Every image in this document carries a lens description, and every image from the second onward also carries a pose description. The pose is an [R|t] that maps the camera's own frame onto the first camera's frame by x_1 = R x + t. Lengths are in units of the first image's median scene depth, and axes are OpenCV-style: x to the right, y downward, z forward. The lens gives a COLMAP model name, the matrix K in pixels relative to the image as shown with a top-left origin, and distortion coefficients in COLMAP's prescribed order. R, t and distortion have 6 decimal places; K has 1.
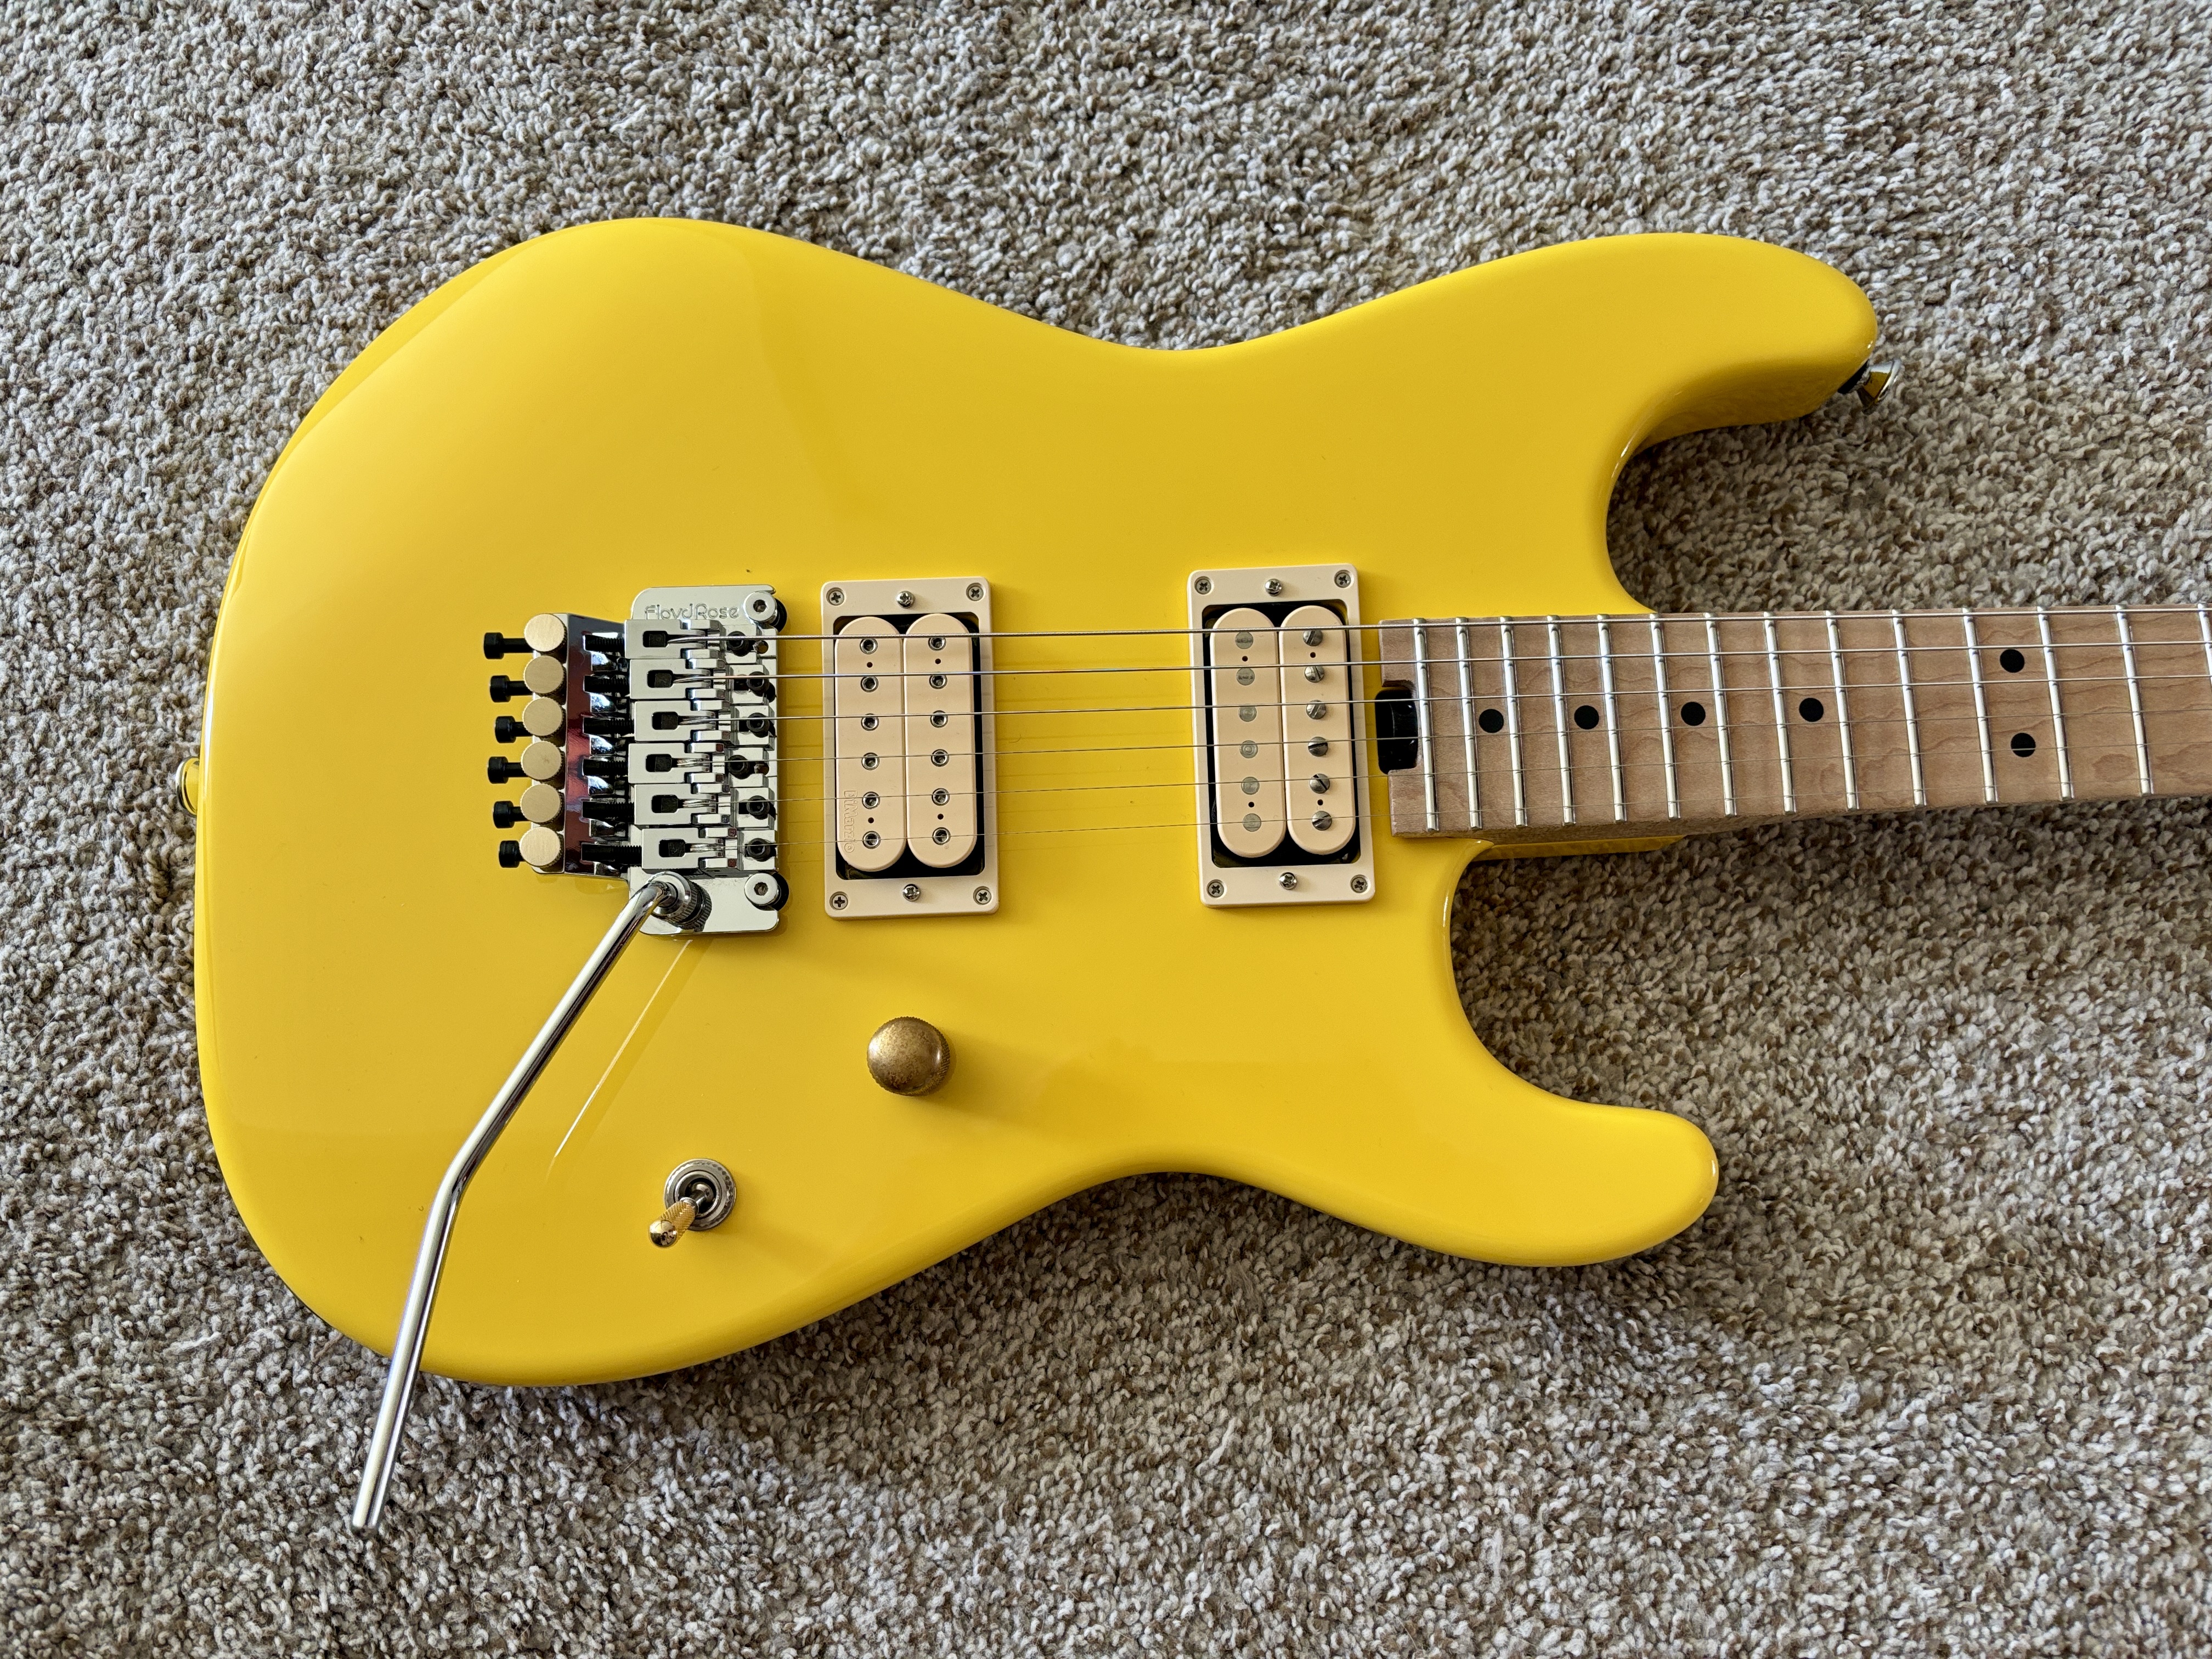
lens RADIAL K [[1702.8, 0, 1106.0], [0, 1702.8, 829.5], [0, 0, 1]] dist [0.025351, -0.031933]
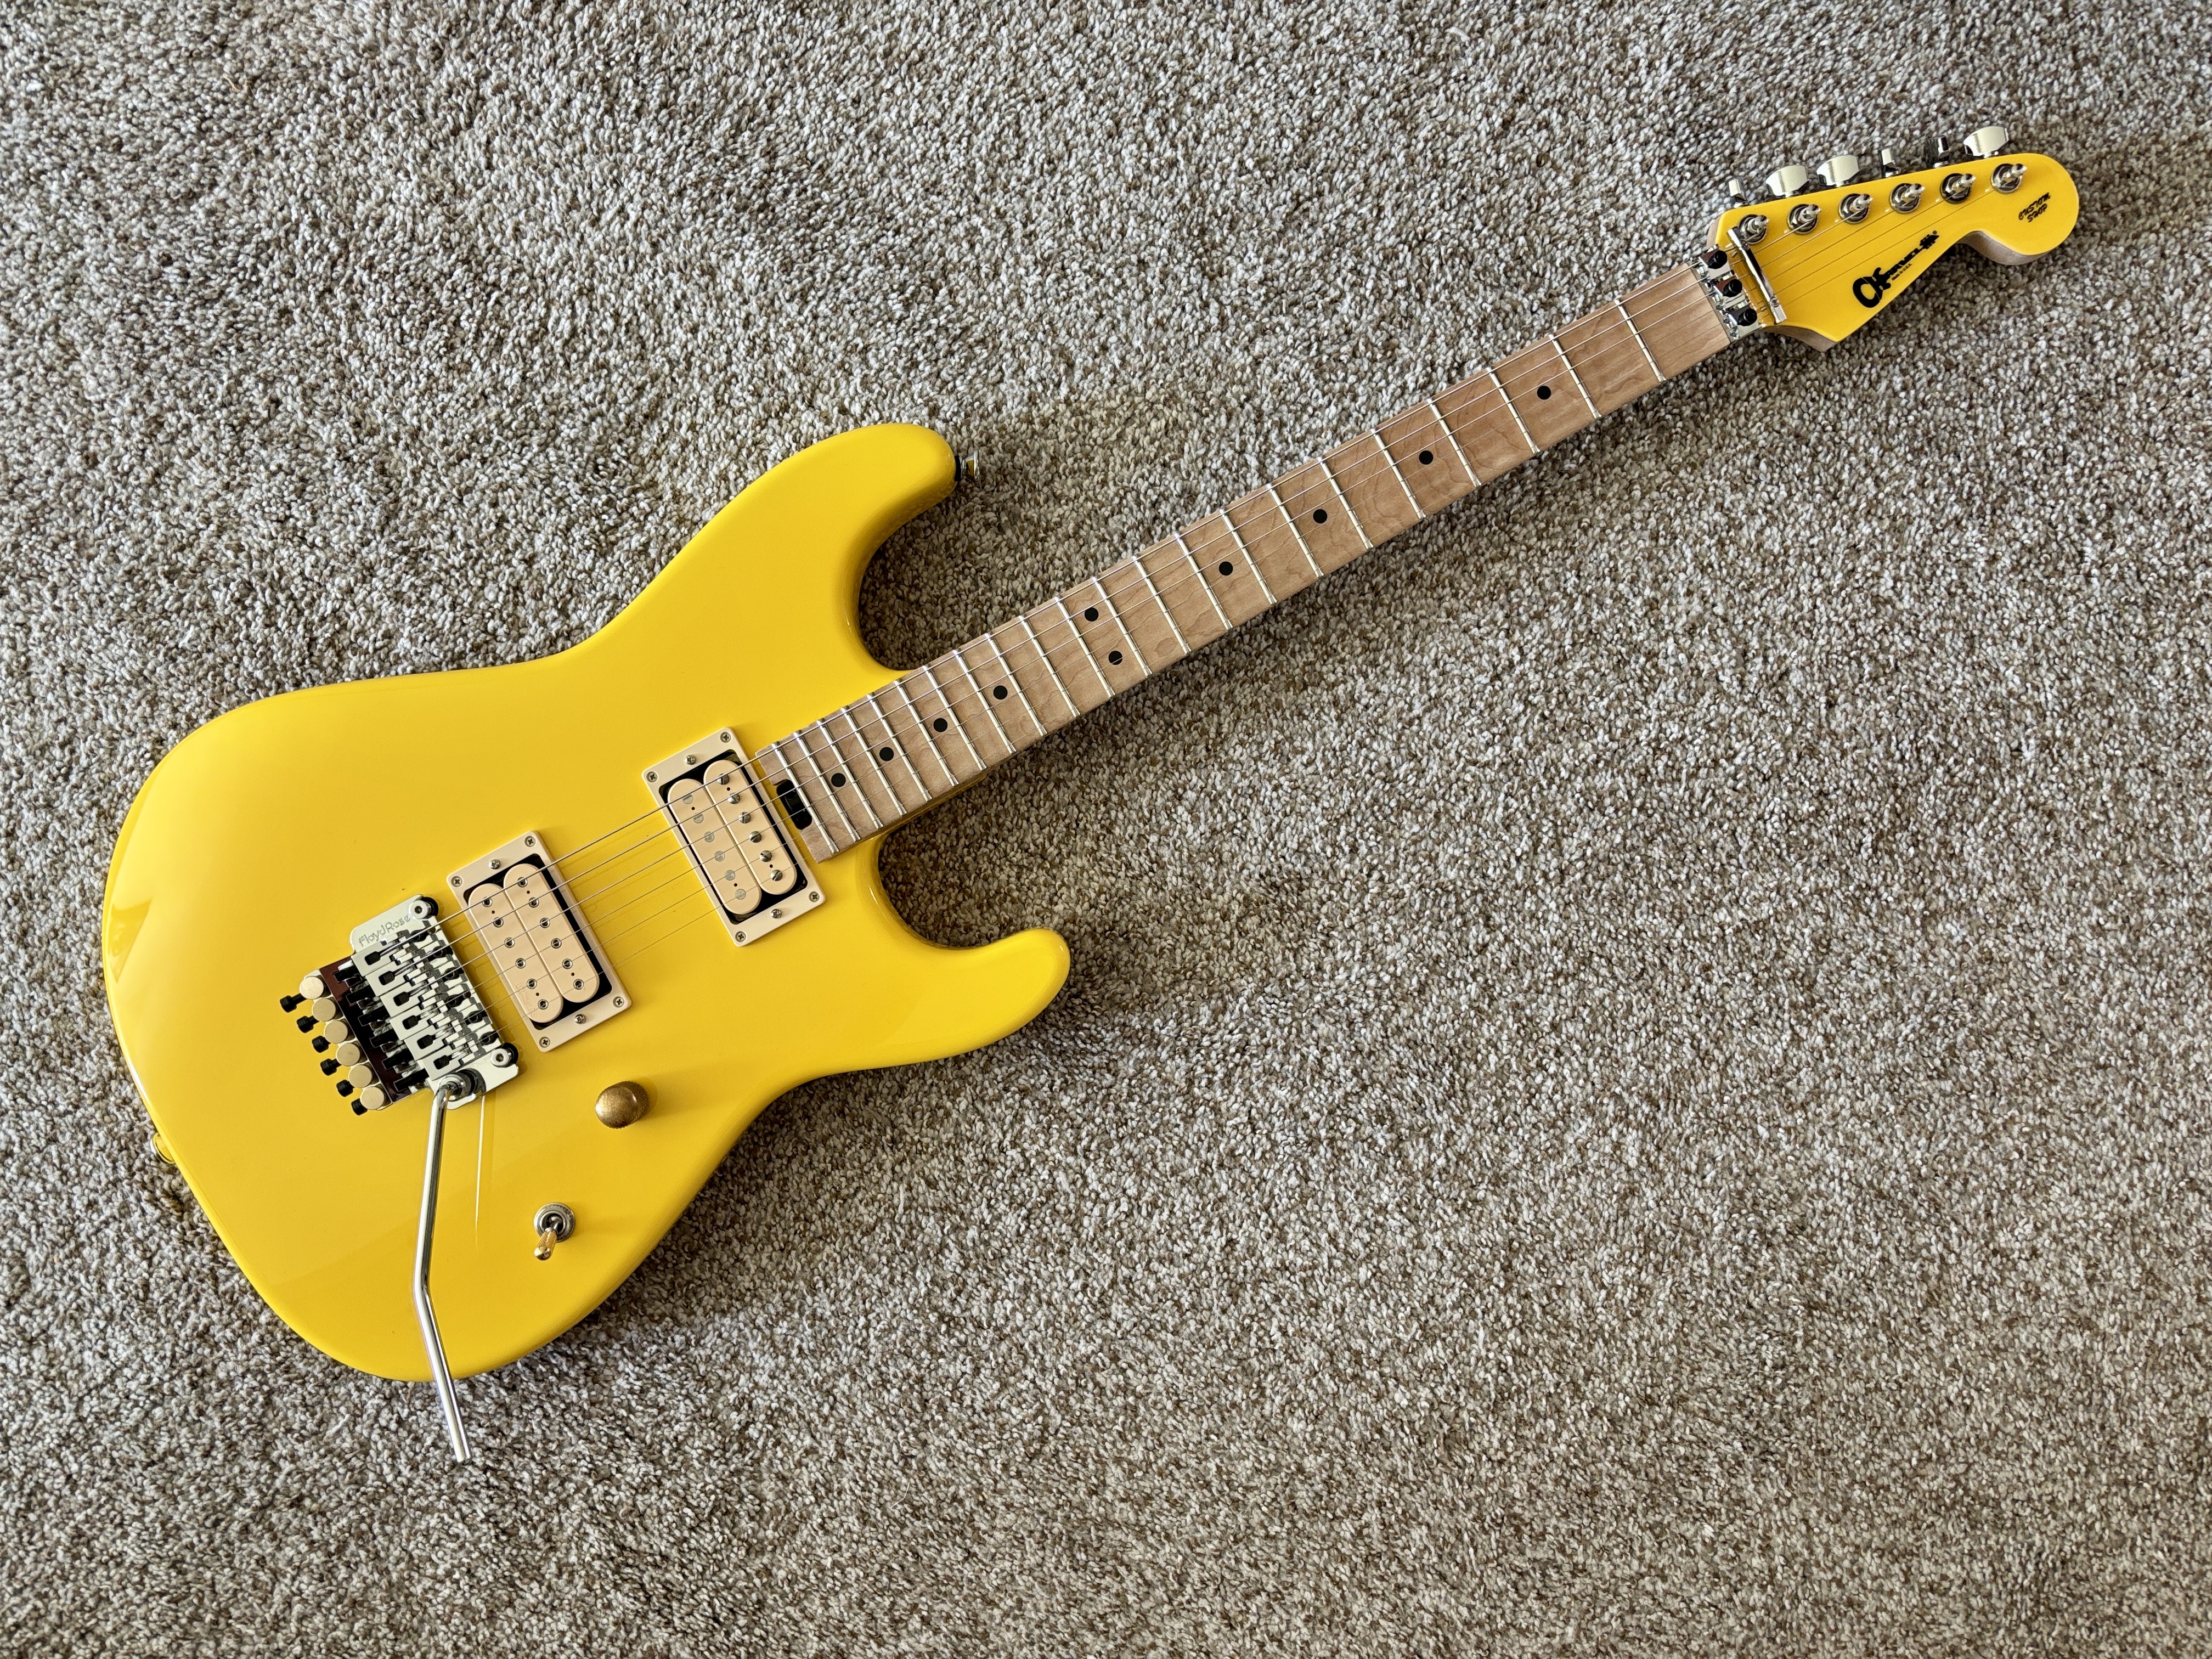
lens RADIAL K [[1607.2, 0, 1065.5], [0, 1607.2, 826.3], [0, 0, 1]] dist [0.039779, -0.049145]
pose [[0.892300, -0.450105, 0.034735, 0.318481], [0.439305, 0.883456, 0.162838, -0.167626], [-0.103981, -0.130041, 0.986041, -0.573157]]
